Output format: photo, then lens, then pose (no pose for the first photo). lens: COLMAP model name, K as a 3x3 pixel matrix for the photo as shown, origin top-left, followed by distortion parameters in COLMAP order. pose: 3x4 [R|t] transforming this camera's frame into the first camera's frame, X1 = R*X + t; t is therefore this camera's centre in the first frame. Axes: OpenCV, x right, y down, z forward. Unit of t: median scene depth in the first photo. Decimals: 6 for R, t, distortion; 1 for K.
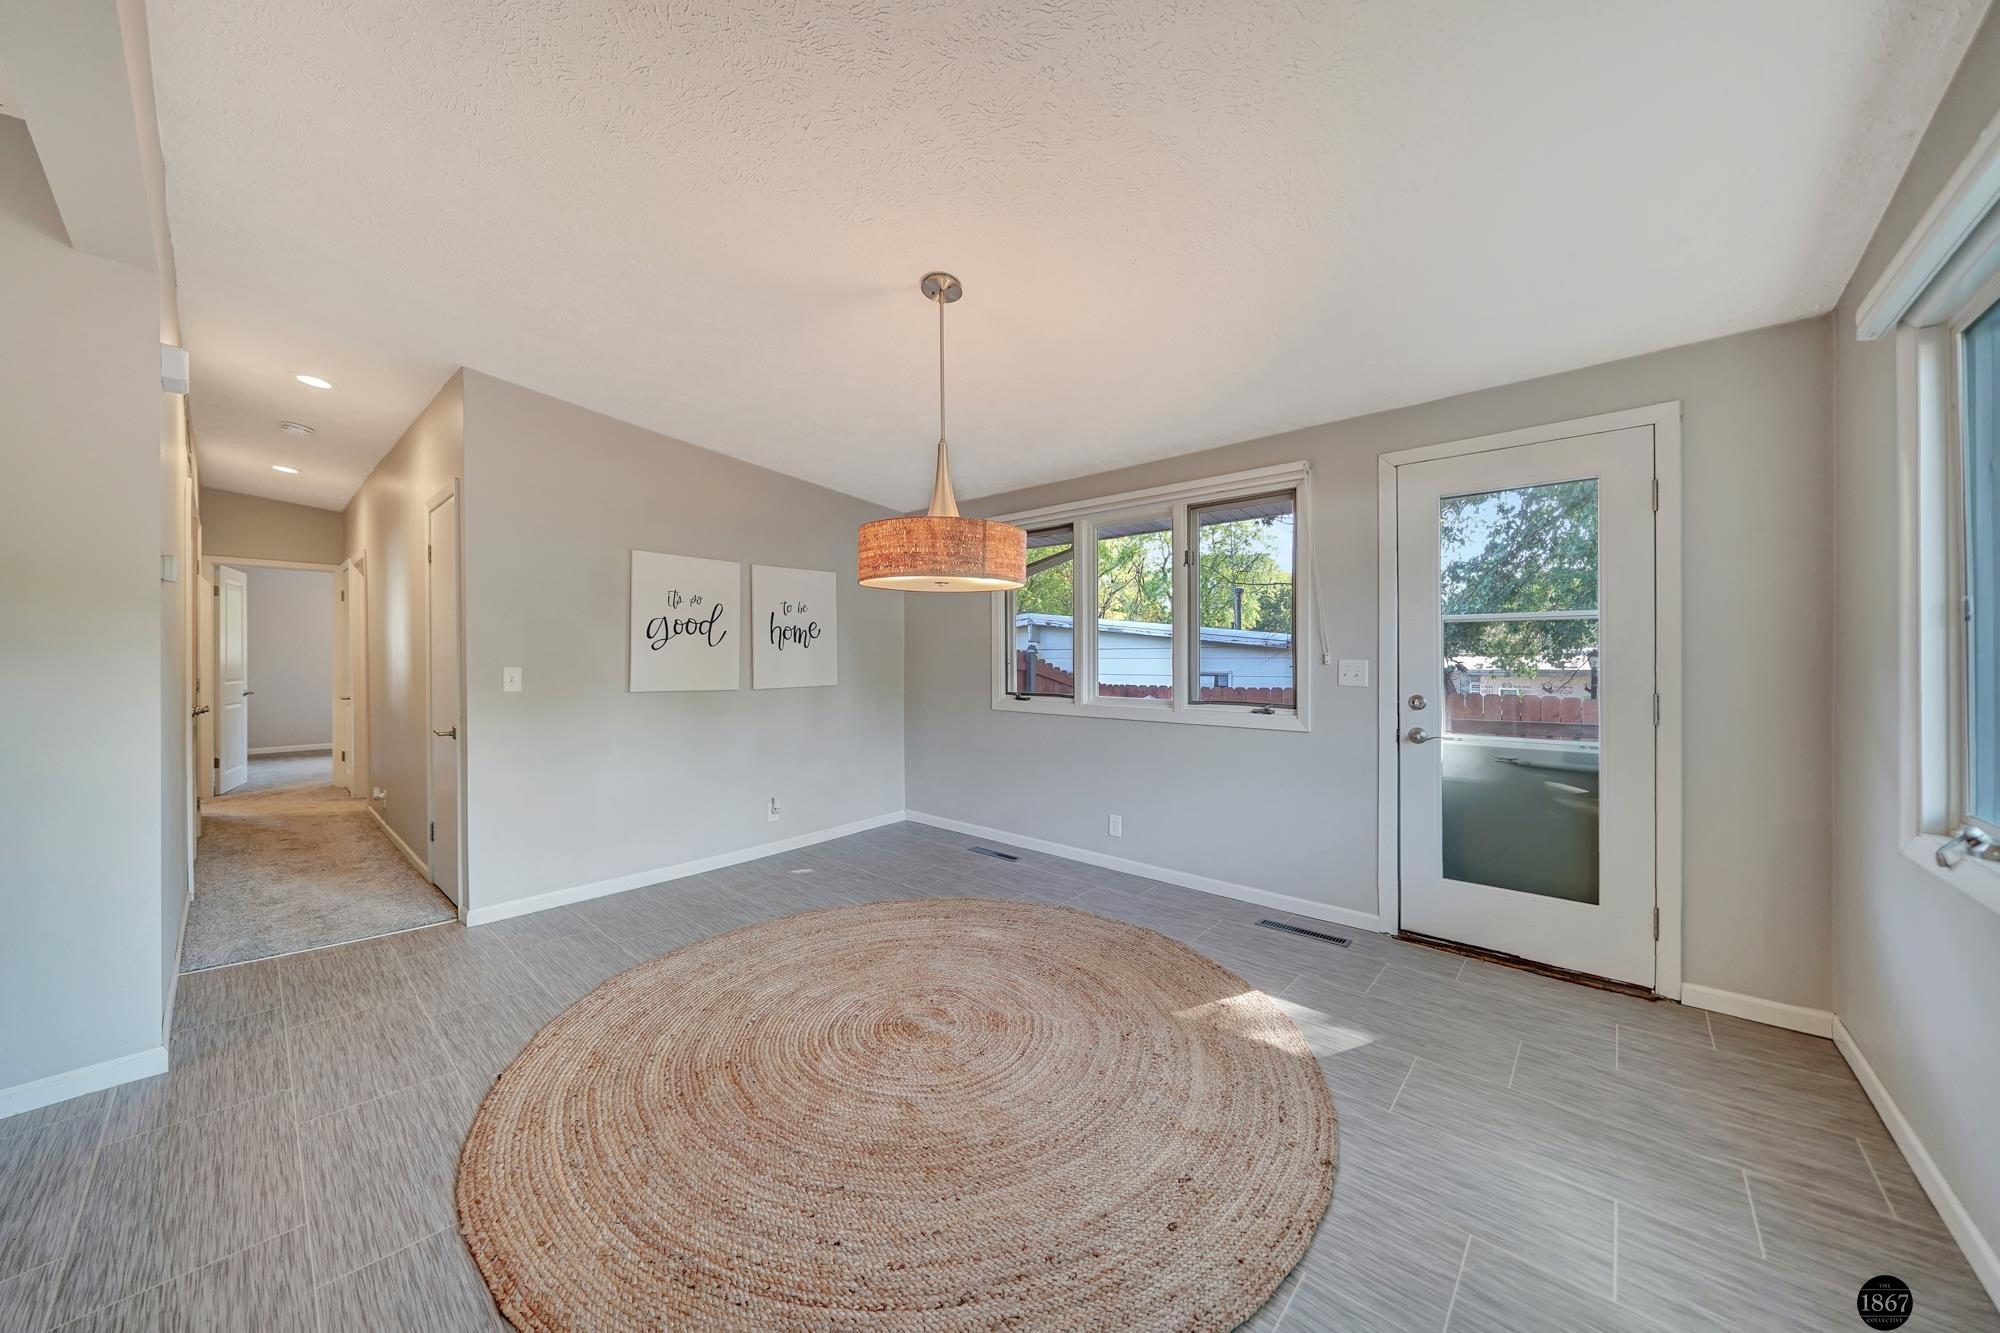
lens RADIAL K [[689.5, 0, 998.8], [0, 689.5, 658.2], [0, 0, 1]] dist [-0.006093, -0.000006]
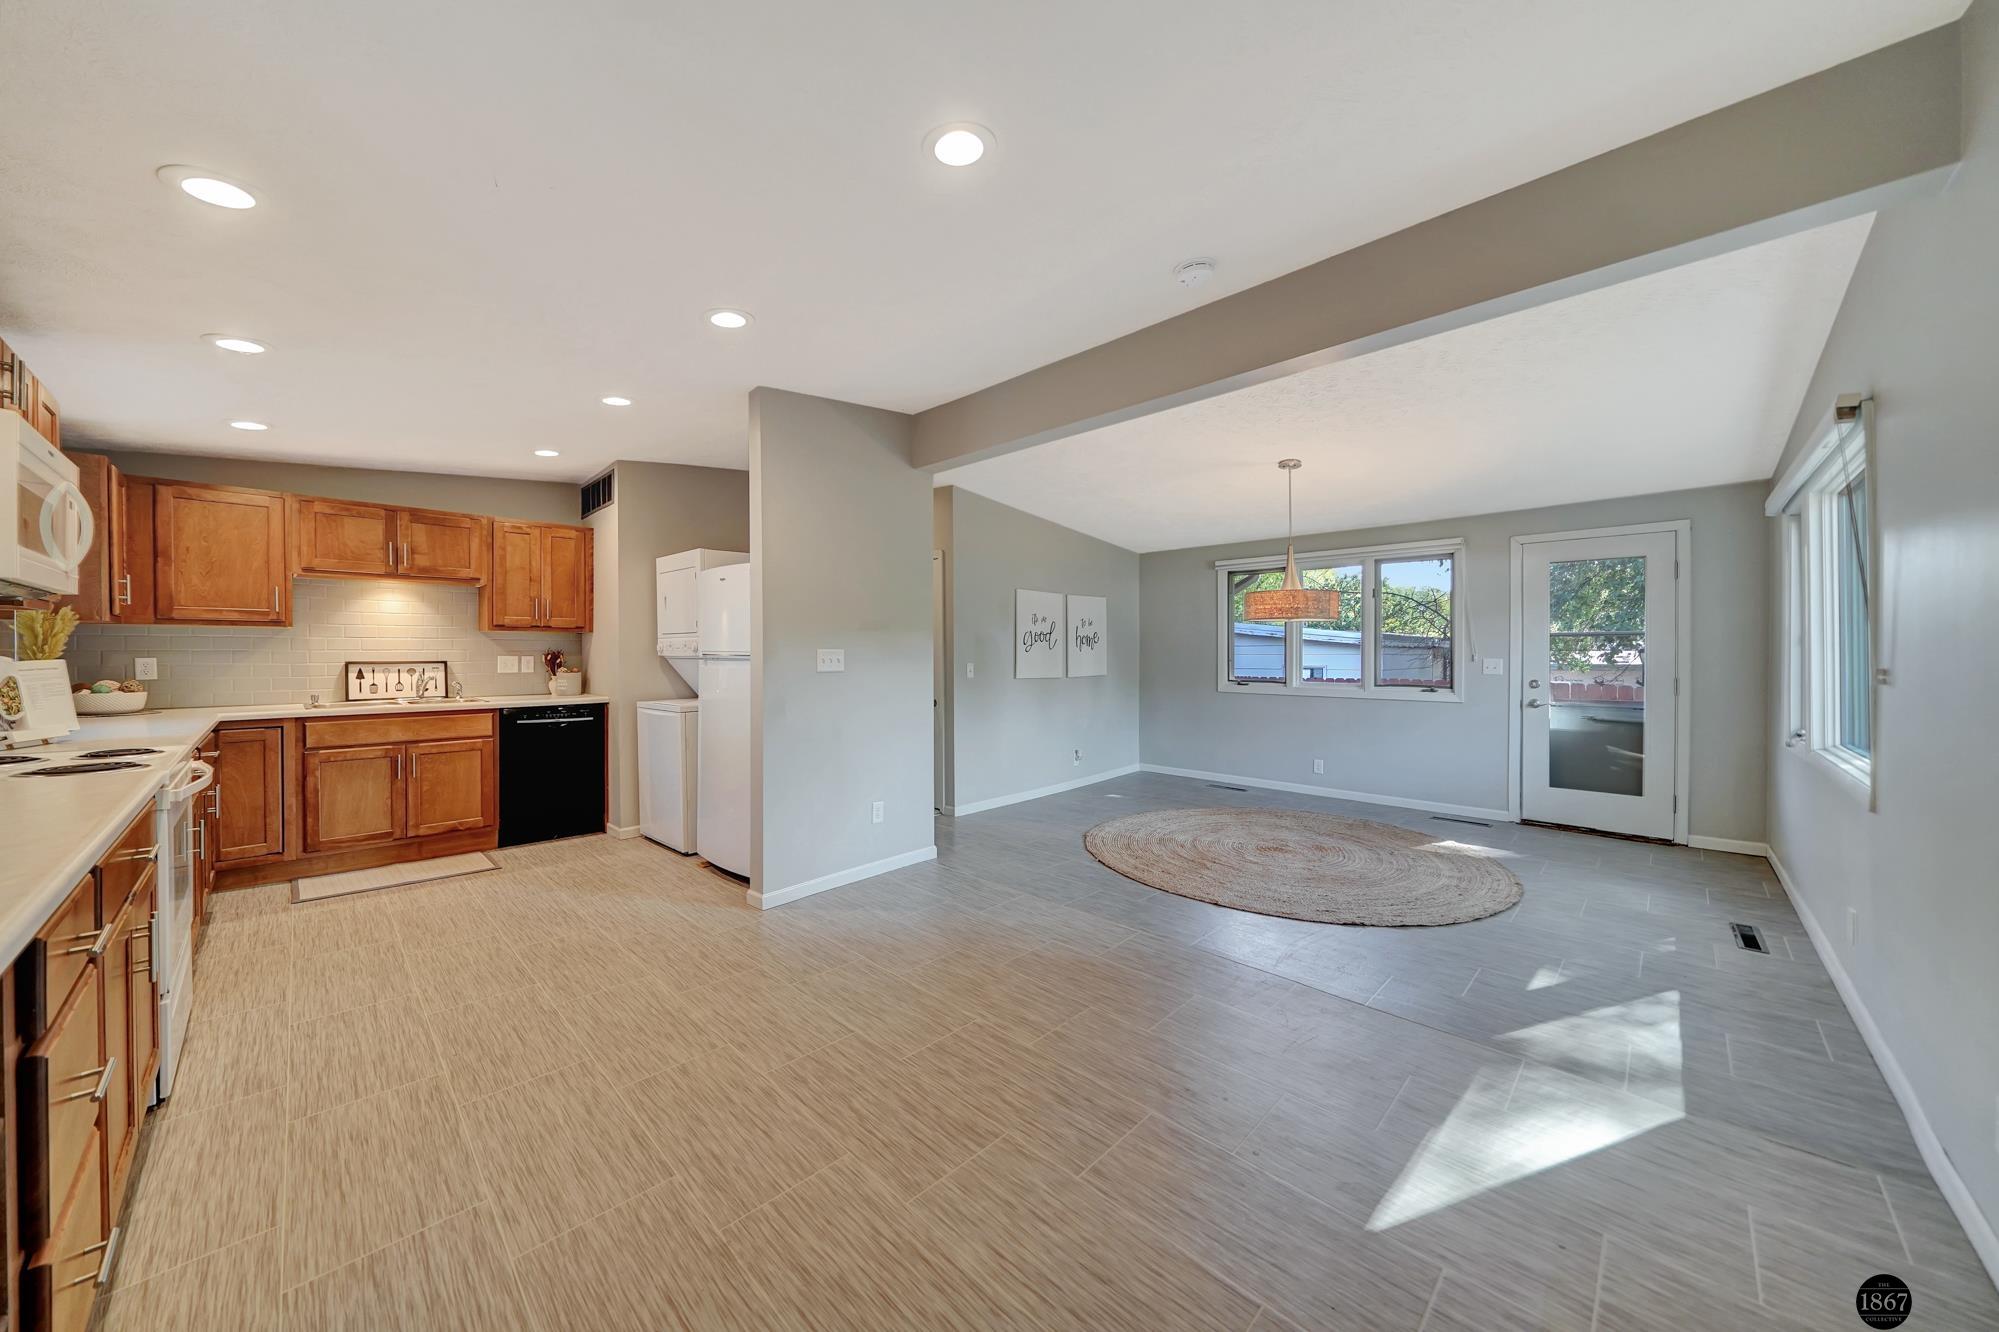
lens RADIAL K [[689.1, 0, 1006.7], [0, 689.1, 659.8], [0, 0, 1]] dist [-0.006093, -0.000006]
pose [[0.999398, 0.000229, -0.034704, -0.547567], [0.000170, 0.999934, 0.011491, -0.013440], [0.034705, -0.011490, 0.999332, -0.637914]]
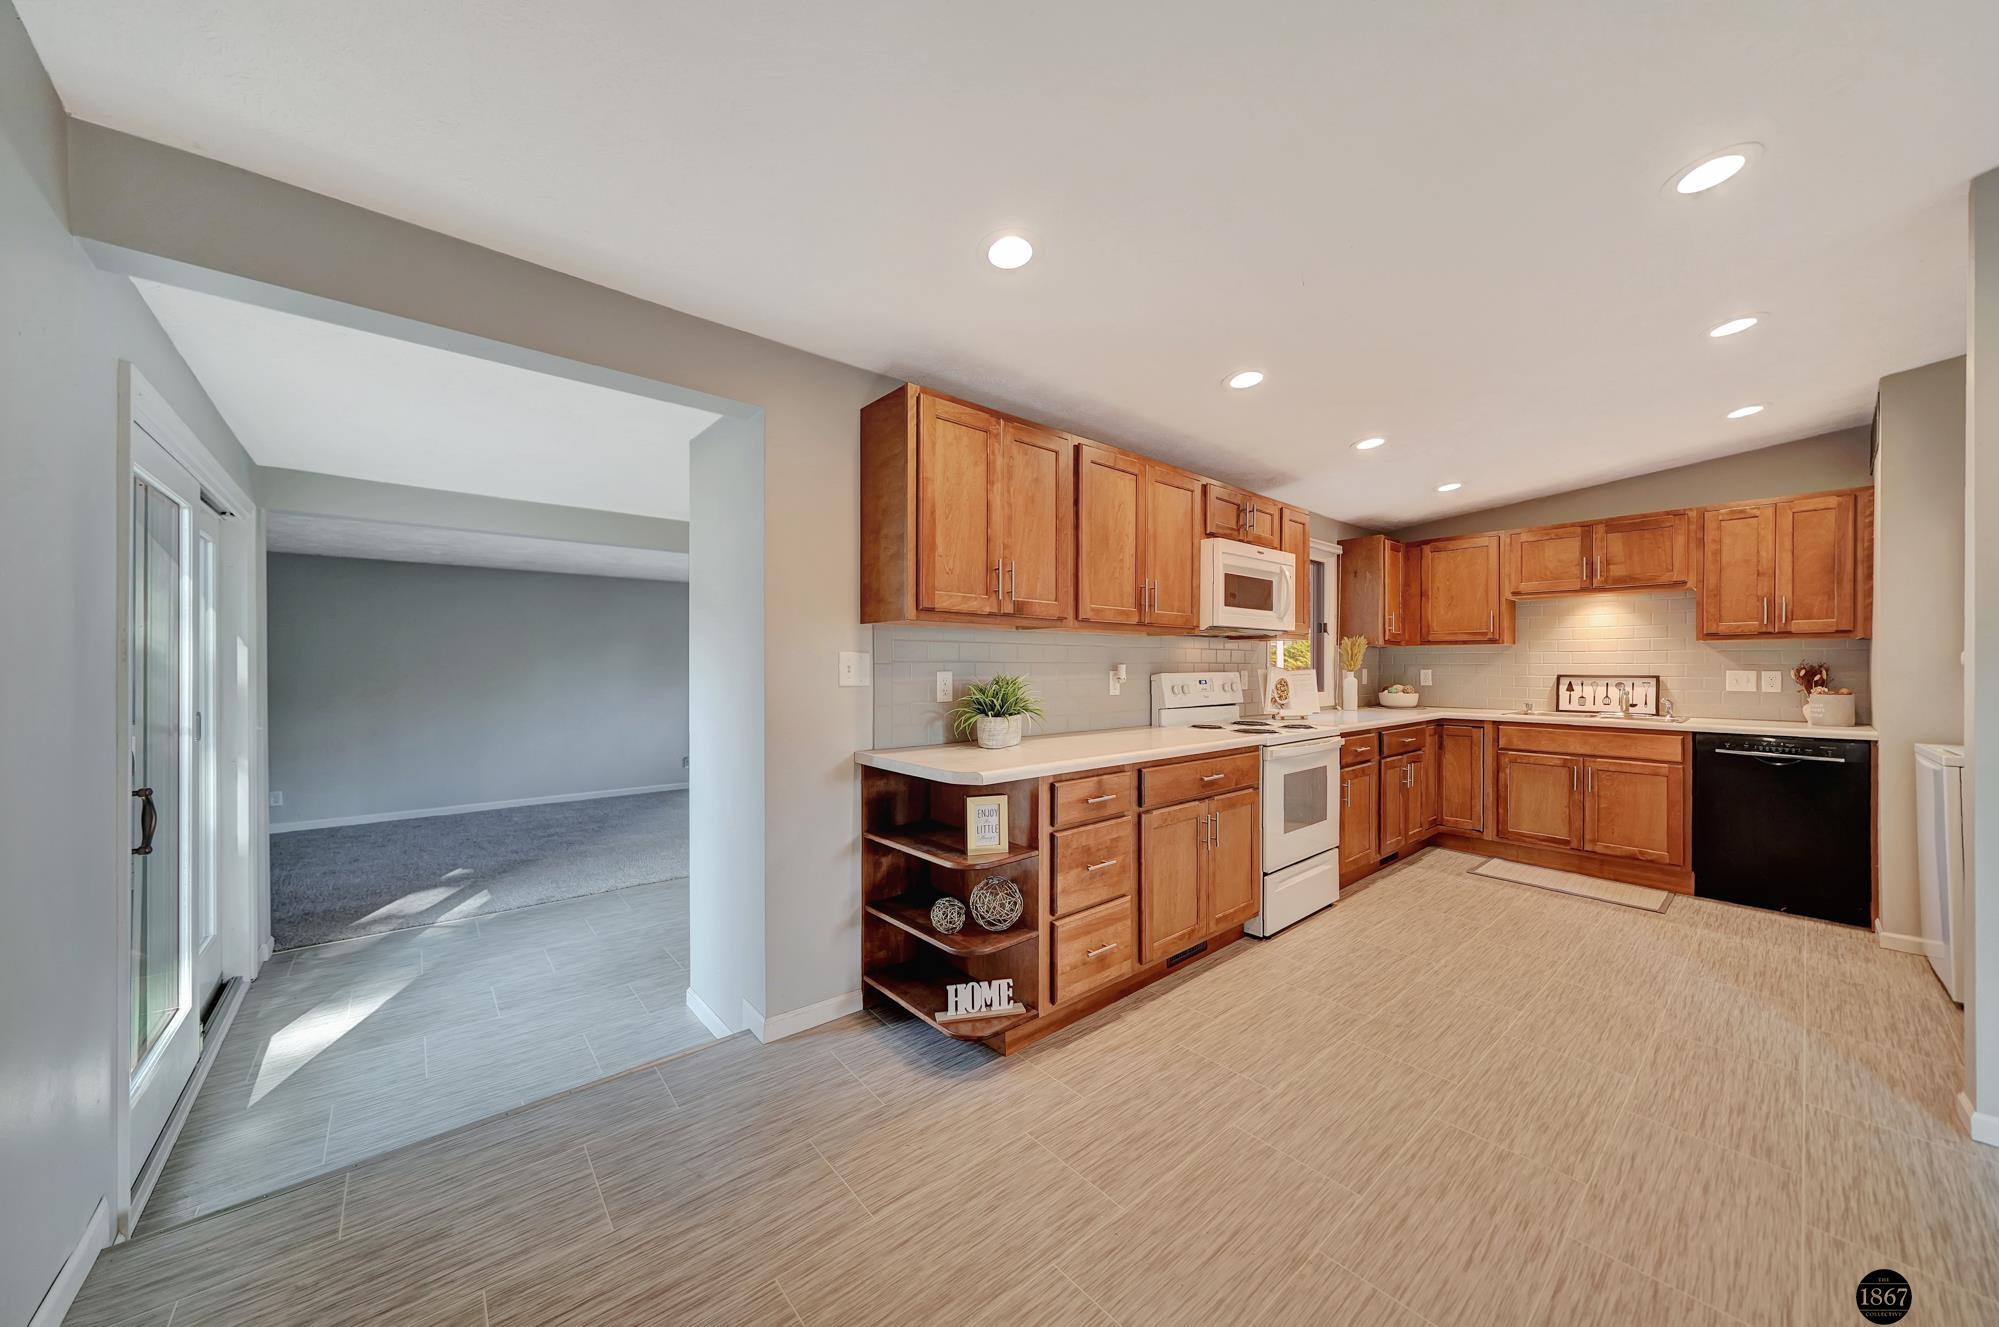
lens RADIAL K [[689.1, 0, 972.0], [0, 689.1, 674.0], [0, 0, 1]] dist [-0.006093, -0.000006]
pose [[-0.148741, 0.011360, -0.988811, -0.378056], [-0.001841, 0.999929, 0.011765, -0.011540], [0.988874, 0.003571, -0.148710, -0.455810]]
